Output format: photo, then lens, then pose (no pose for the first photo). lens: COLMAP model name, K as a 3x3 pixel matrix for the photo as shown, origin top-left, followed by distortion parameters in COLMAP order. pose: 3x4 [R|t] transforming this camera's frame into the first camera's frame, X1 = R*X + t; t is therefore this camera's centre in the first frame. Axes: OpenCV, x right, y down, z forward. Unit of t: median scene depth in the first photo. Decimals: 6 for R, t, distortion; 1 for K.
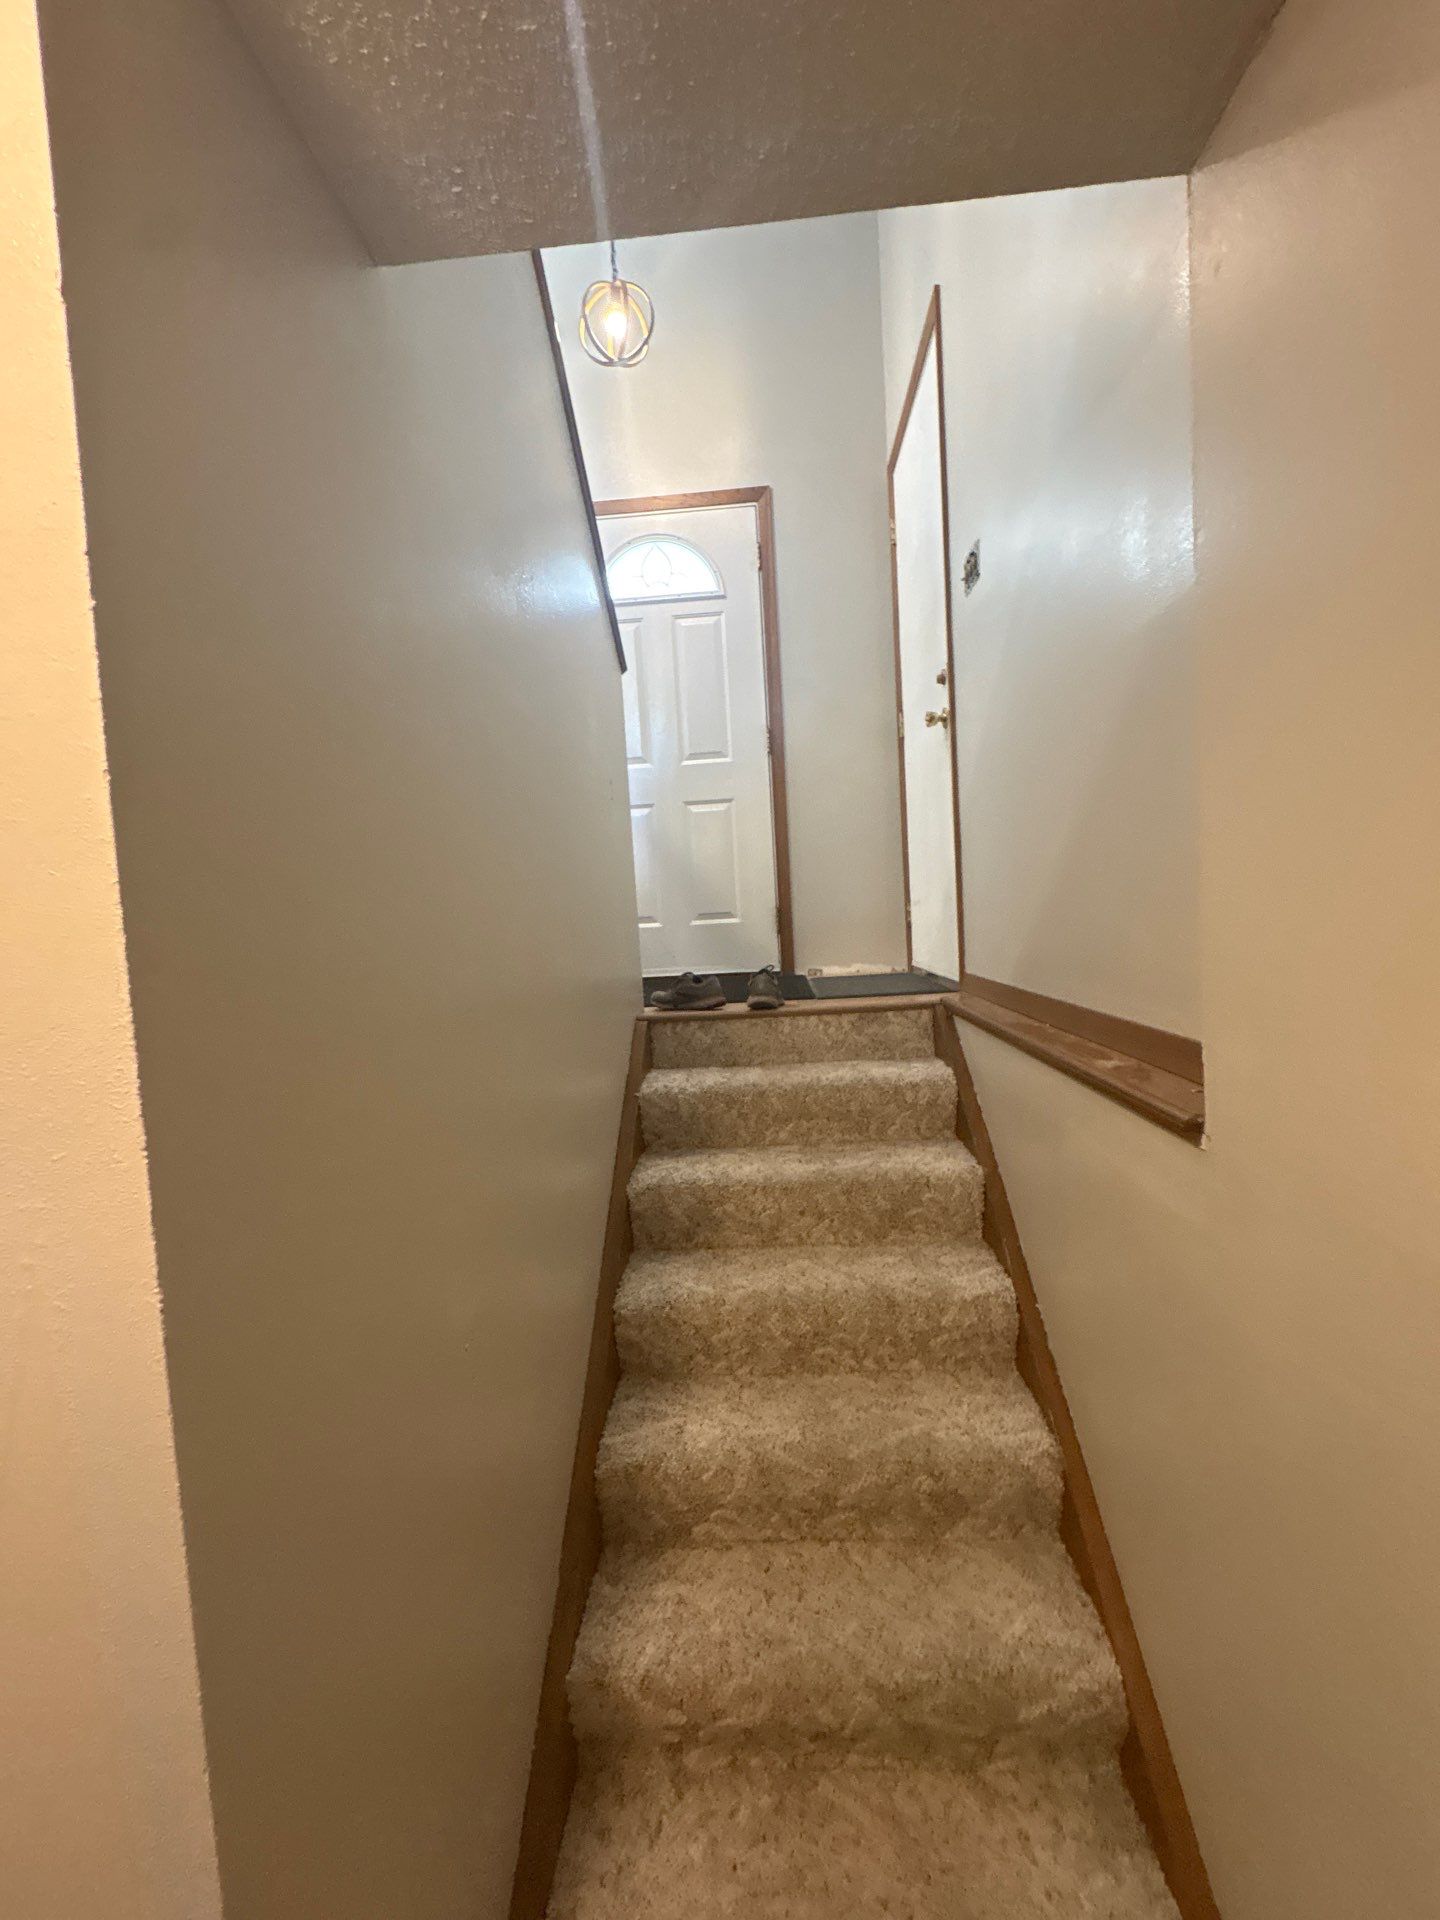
lens RADIAL K [[762.7, 0, 719.9], [0, 762.7, 960.4], [0, 0, 1]] dist [-0.000273, -0.000010]
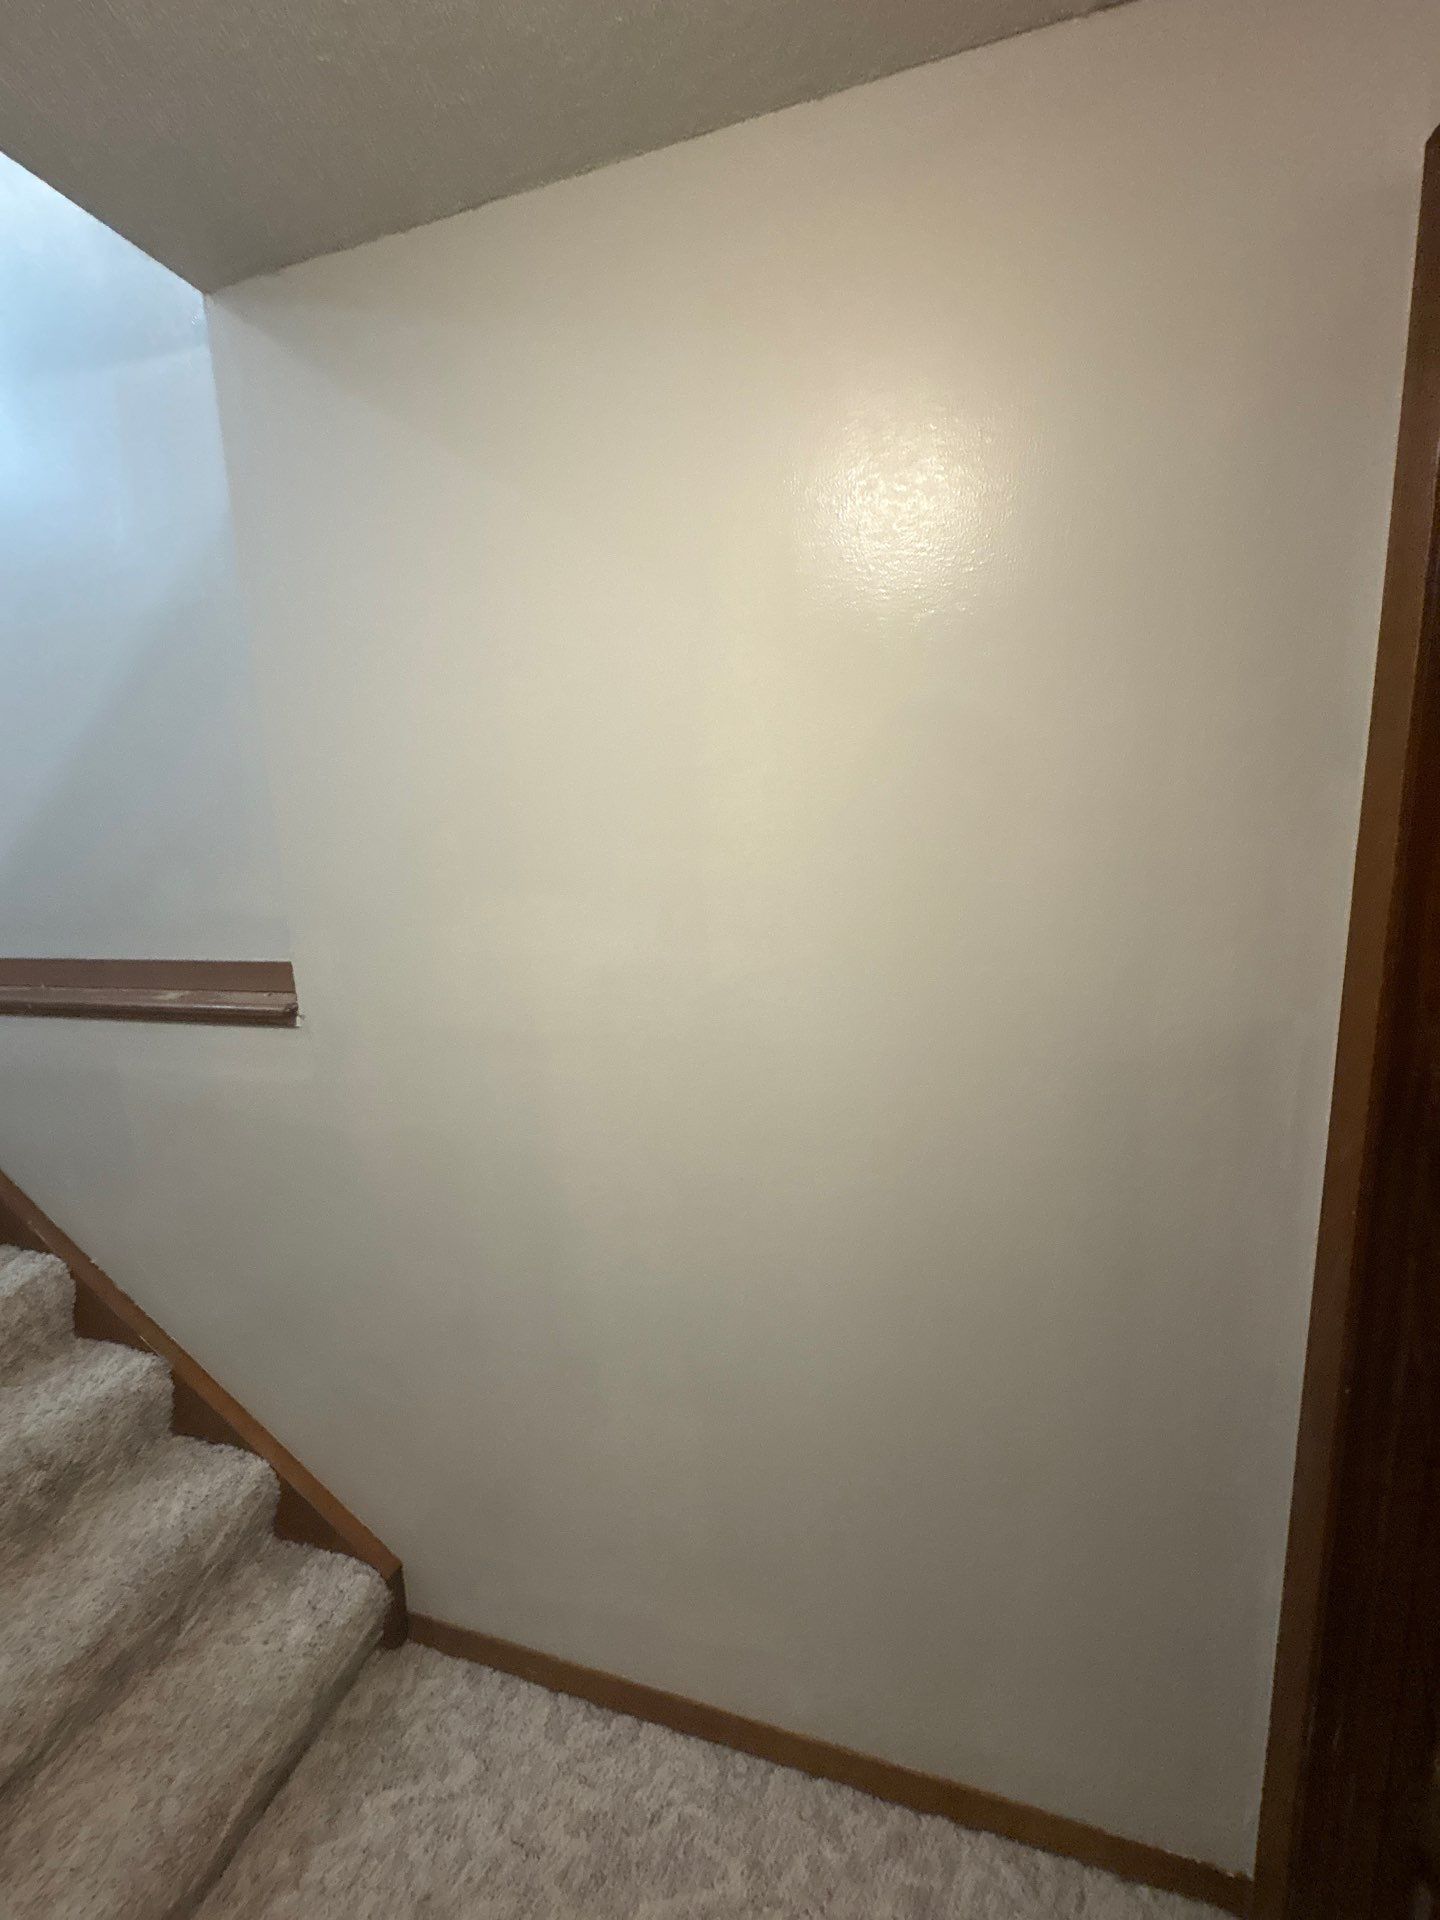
lens RADIAL K [[762.7, 0, 720.2], [0, 762.7, 958.5], [0, 0, 1]] dist [-0.000273, -0.000010]
pose [[0.228192, -0.118319, 0.966400, -0.367239], [0.083291, 0.991322, 0.101703, 0.028433], [-0.970047, 0.057285, 0.236067, -0.070135]]
